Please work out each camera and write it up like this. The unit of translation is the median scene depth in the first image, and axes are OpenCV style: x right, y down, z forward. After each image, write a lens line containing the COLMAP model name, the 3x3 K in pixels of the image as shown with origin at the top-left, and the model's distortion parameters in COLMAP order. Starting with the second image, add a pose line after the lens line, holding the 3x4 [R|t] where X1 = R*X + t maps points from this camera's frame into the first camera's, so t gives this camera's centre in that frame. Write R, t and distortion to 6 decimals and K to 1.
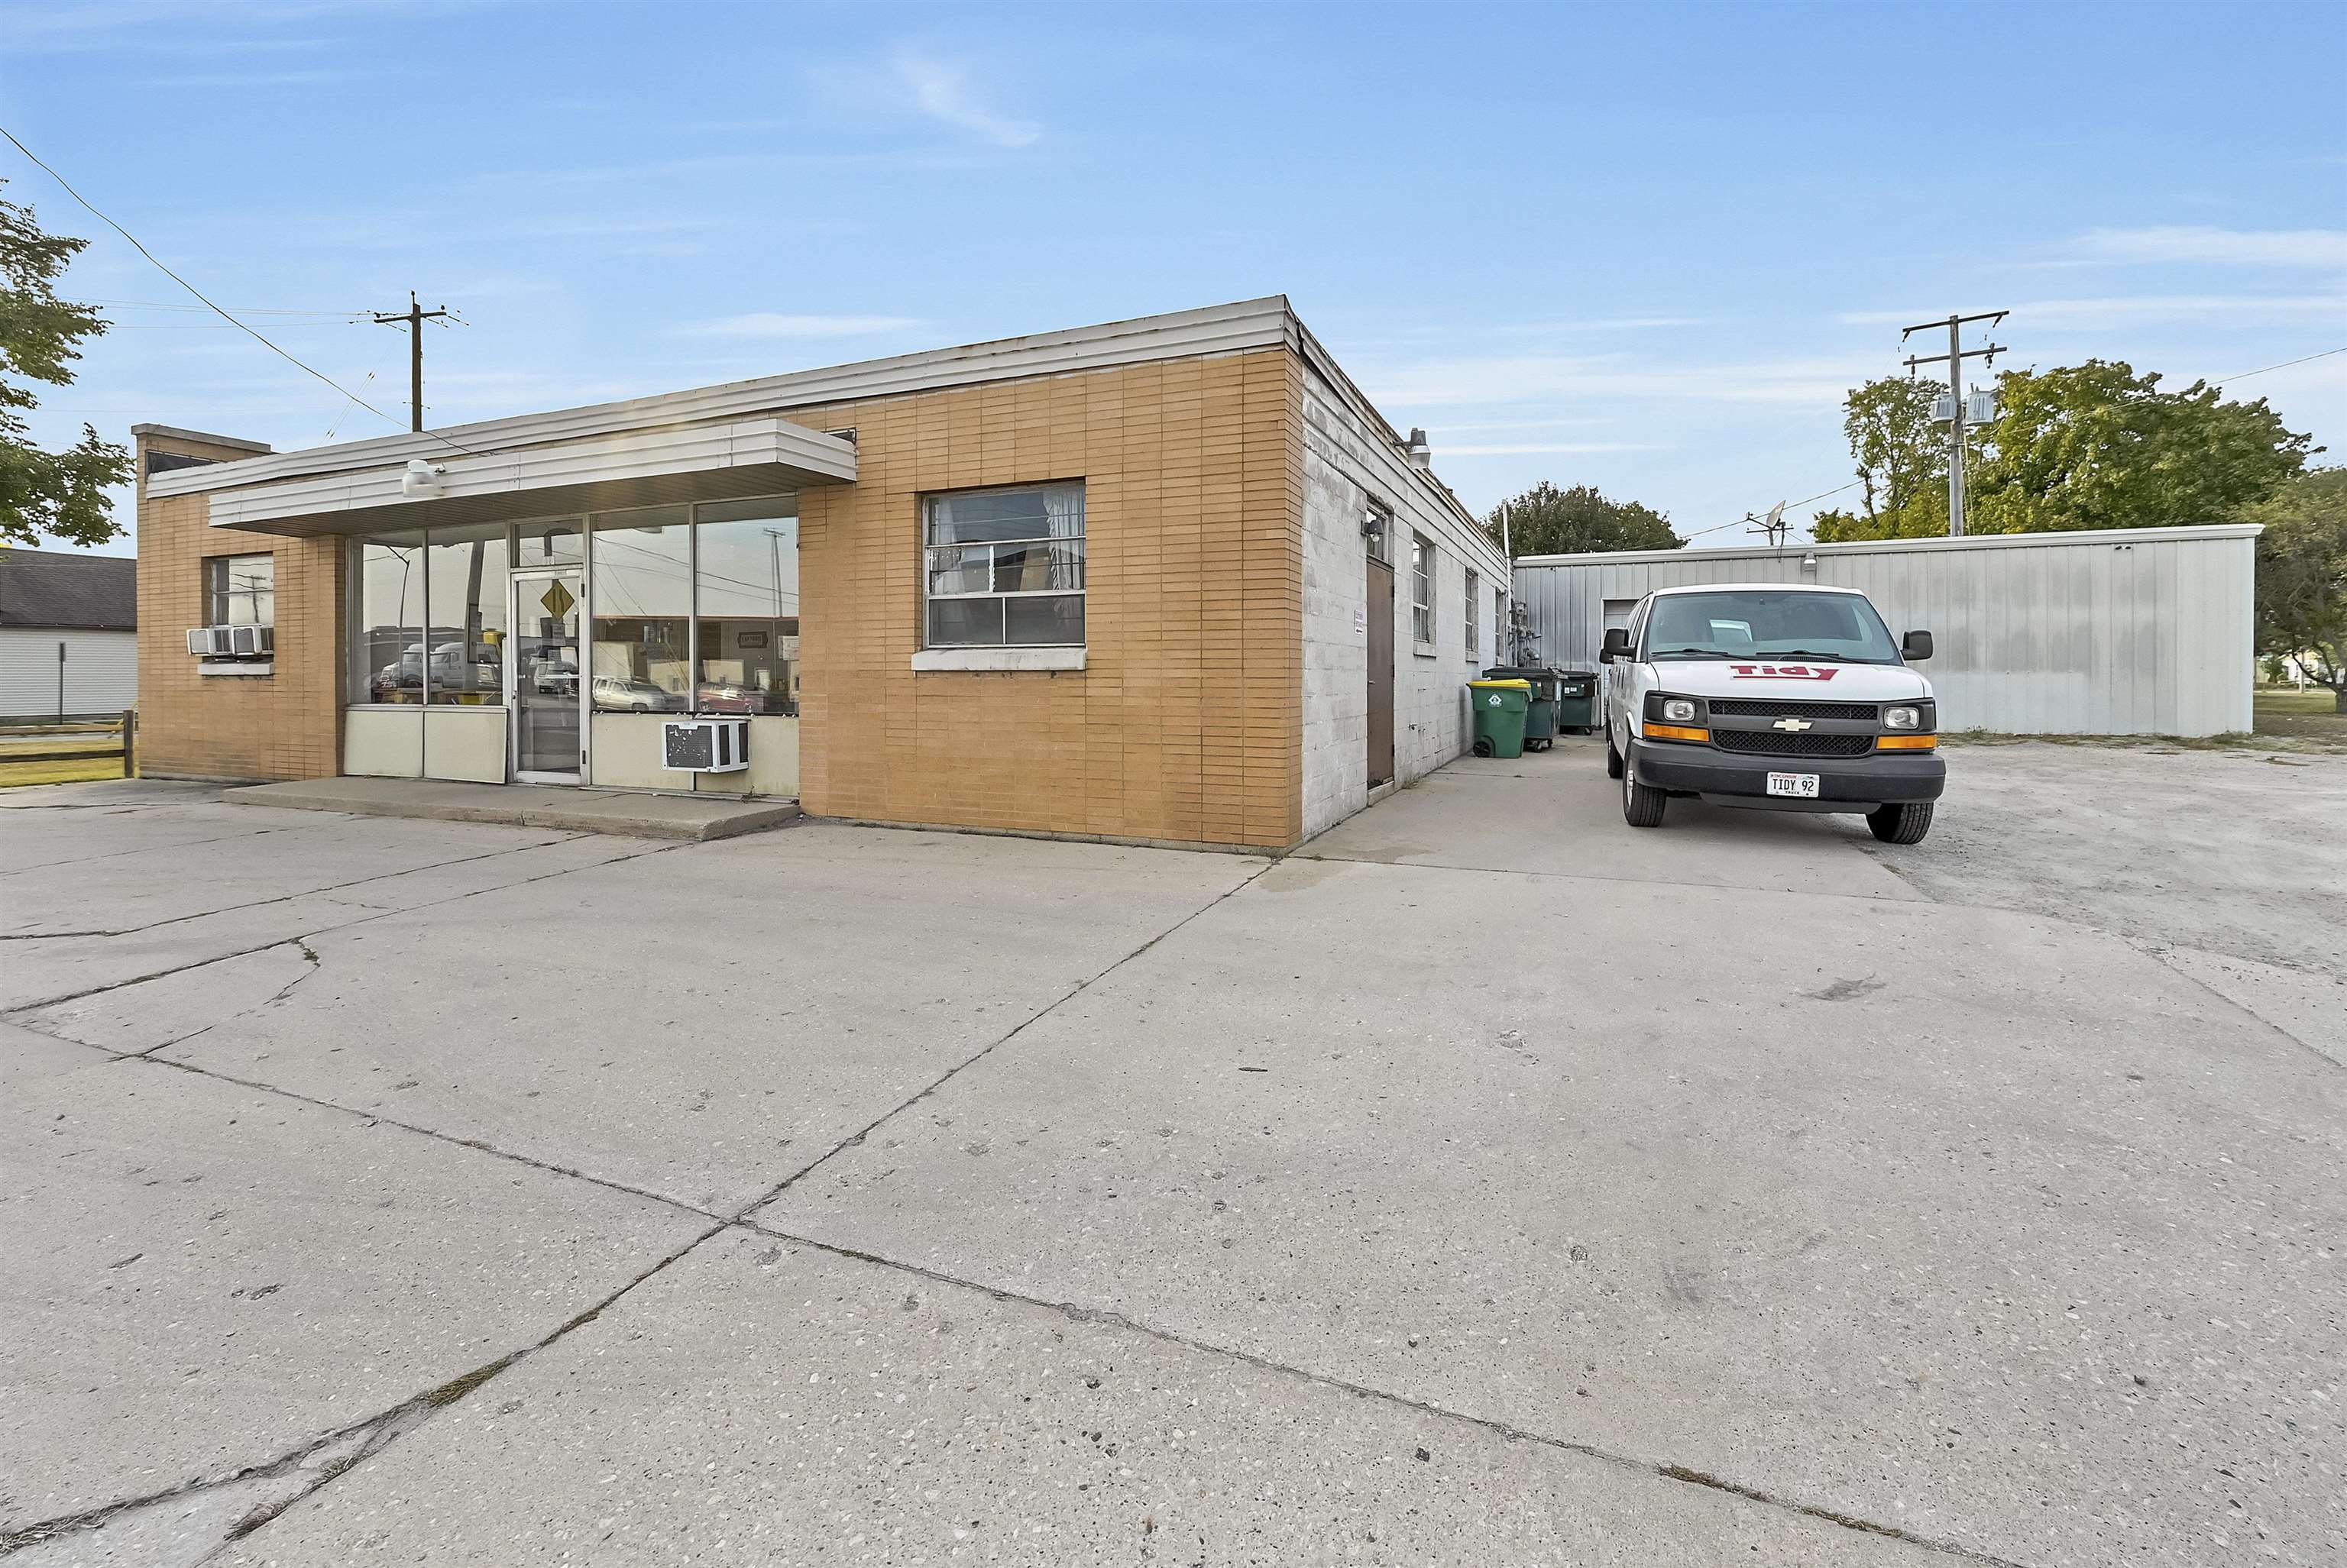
lens RADIAL K [[960.3, 0, 1212.0], [0, 960.3, 688.7], [0, 0, 1]] dist [-0.005242, 0.001235]
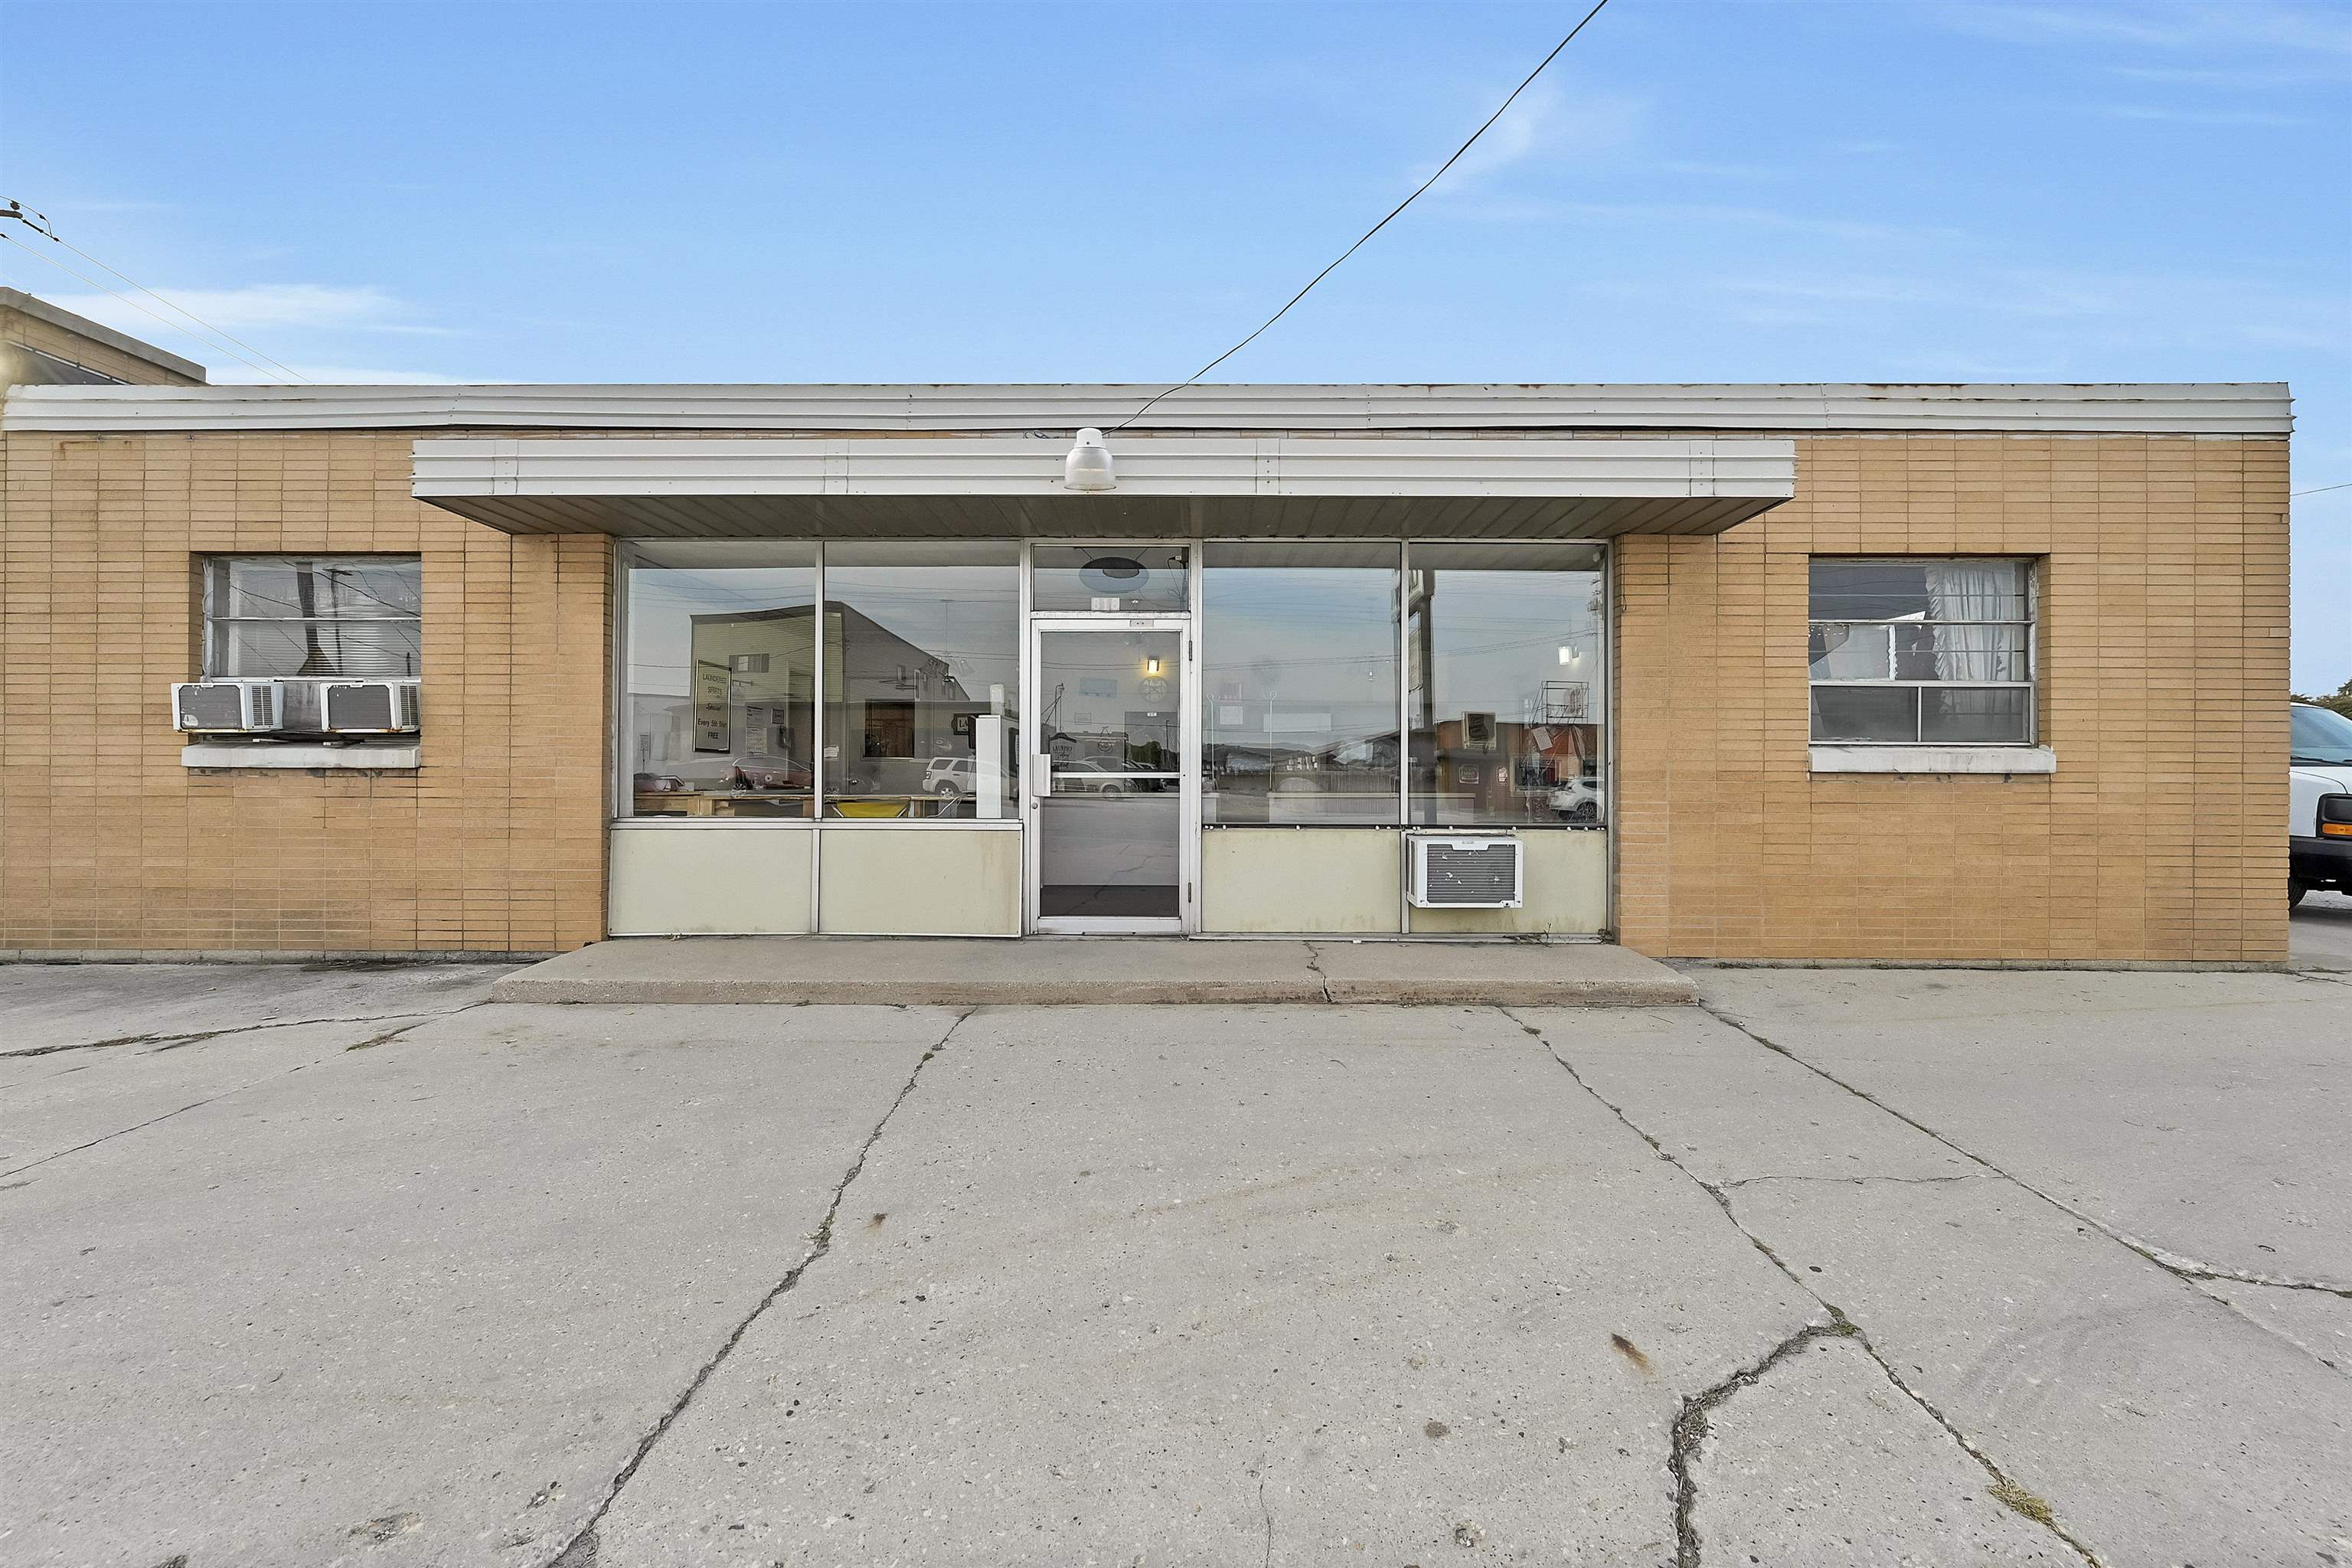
lens RADIAL K [[962.5, 0, 1173.7], [0, 962.5, 780.2], [0, 0, 1]] dist [-0.005242, 0.001235]
pose [[0.932593, 0.005402, 0.360890, -1.066750], [-0.001269, 0.999931, -0.011687, -0.001578], [-0.360928, 0.010441, 0.932535, 0.420001]]
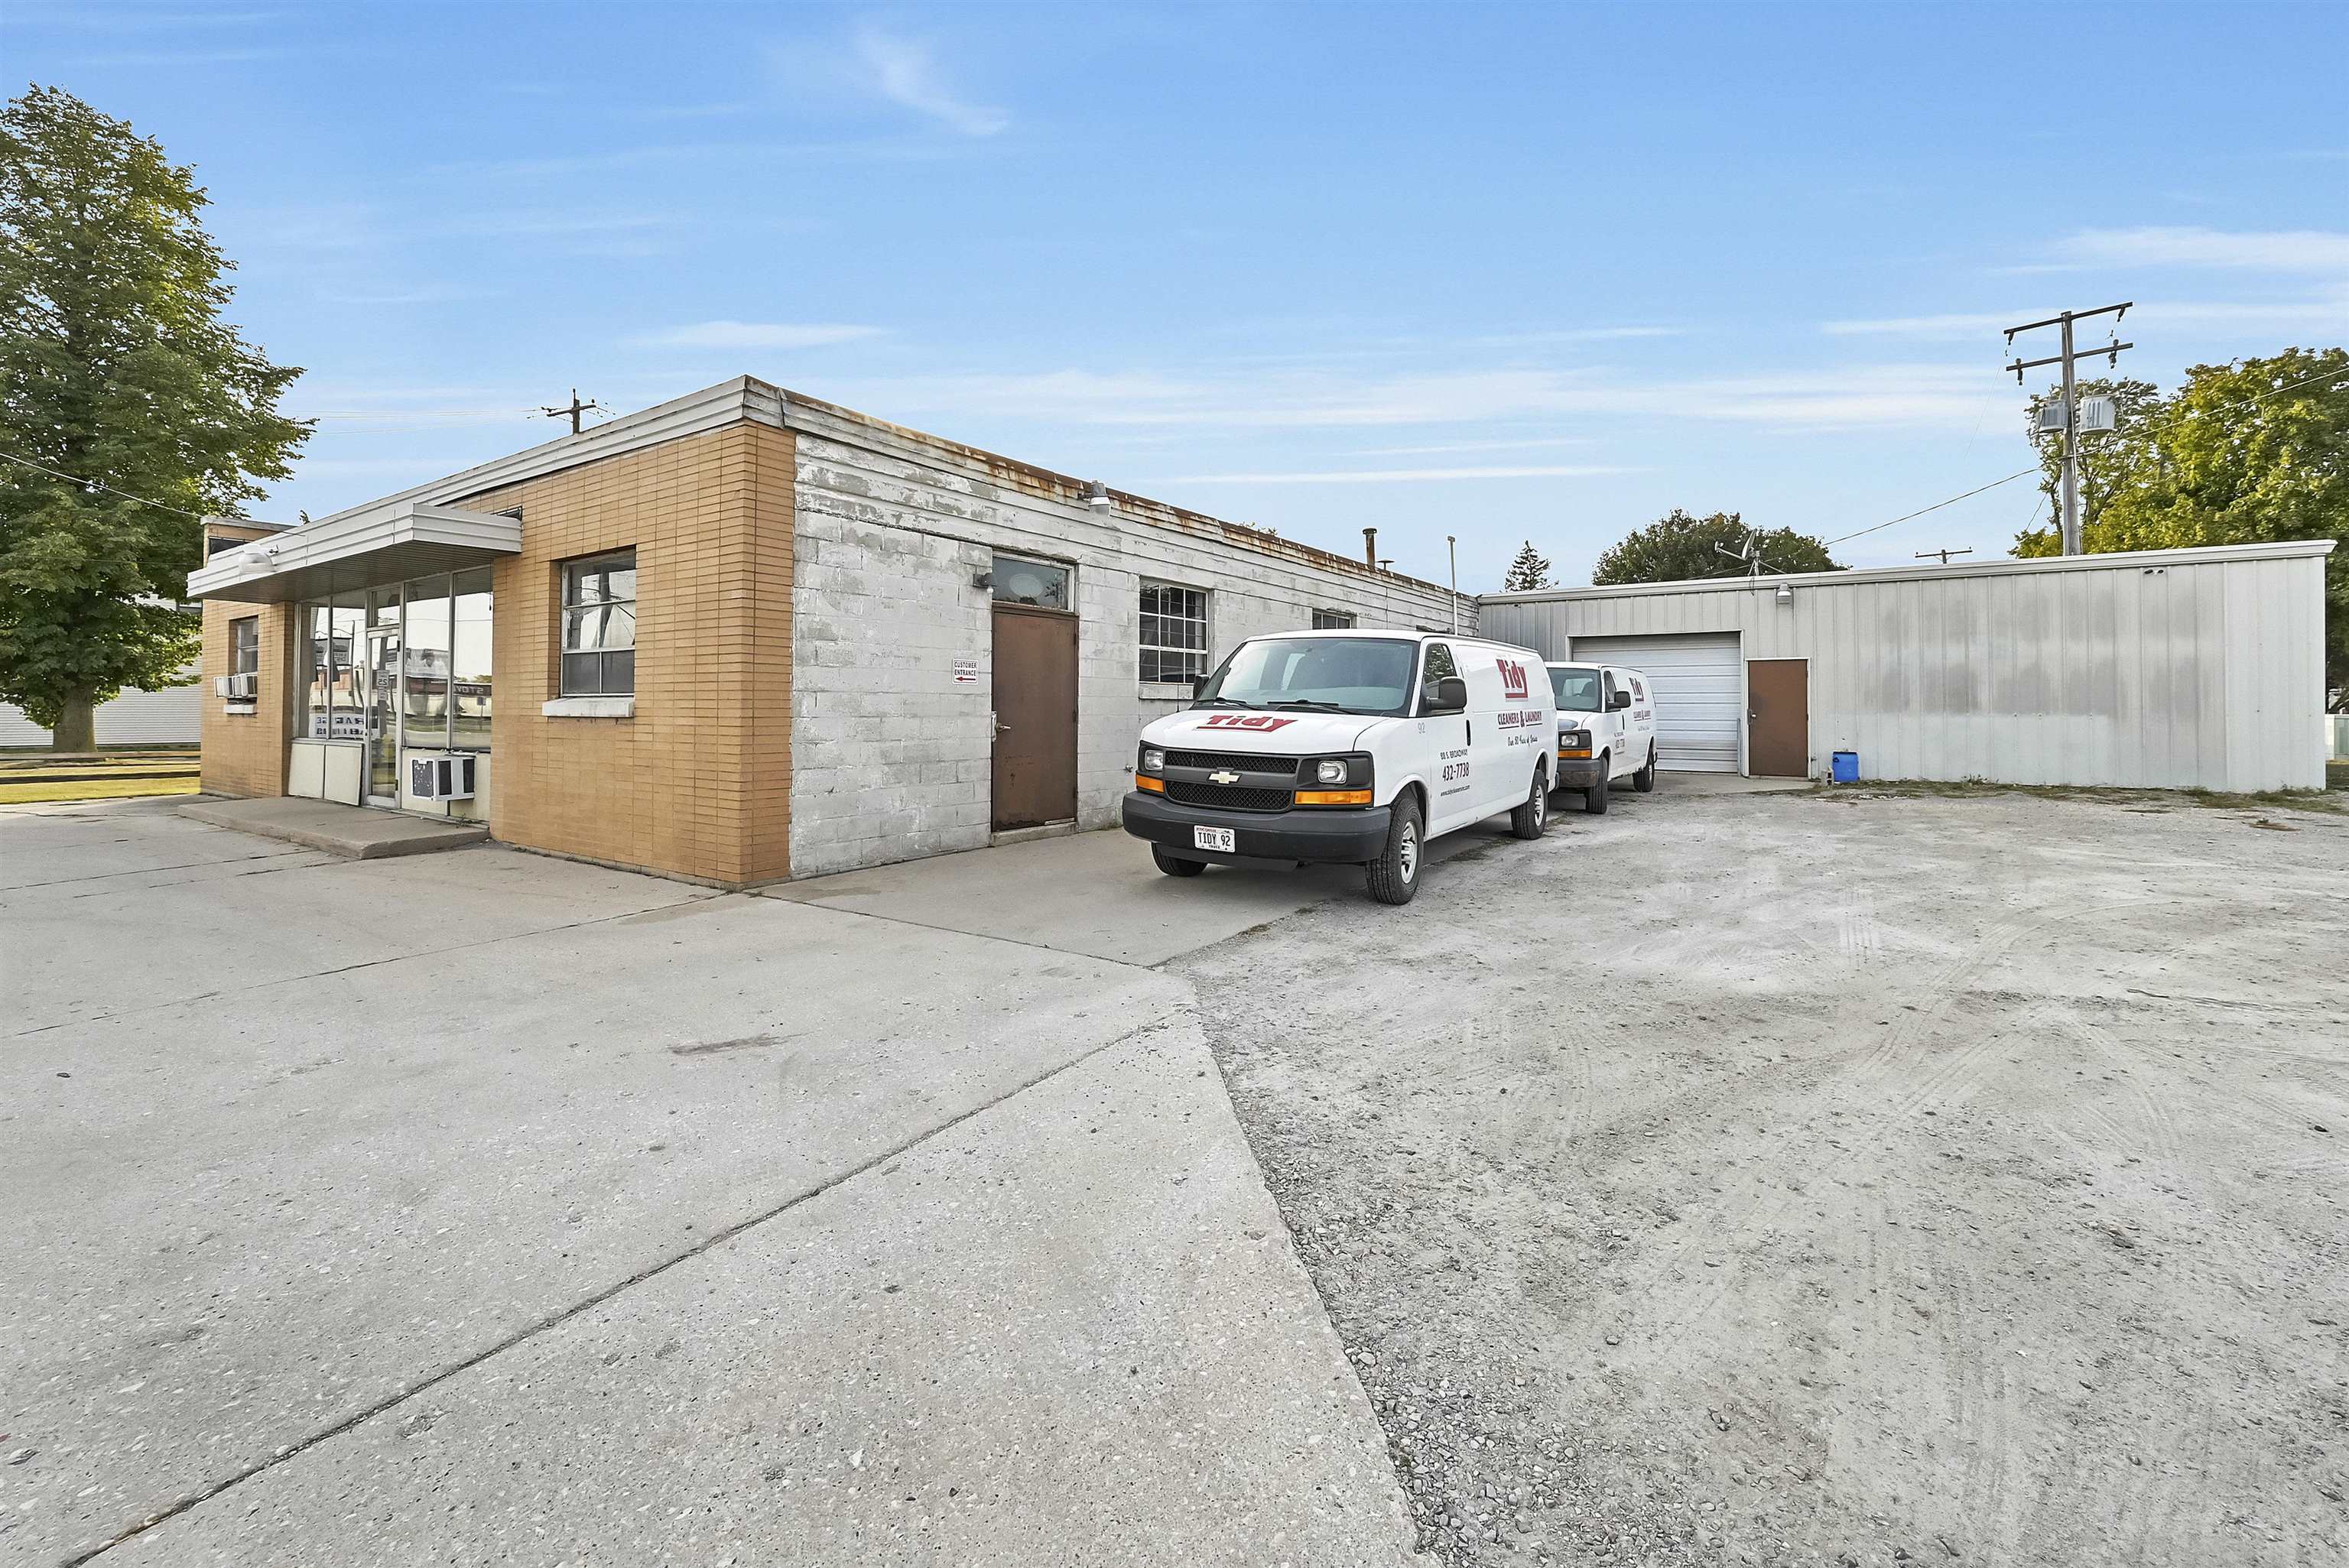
lens RADIAL K [[961.2, 0, 1278.6], [0, 961.2, 692.9], [0, 0, 1]] dist [-0.005242, 0.001235]
pose [[0.985258, 0.001528, -0.171068, 0.707052], [-0.006530, 0.999567, -0.028680, -0.017855], [0.170950, 0.029375, 0.984842, 0.029134]]
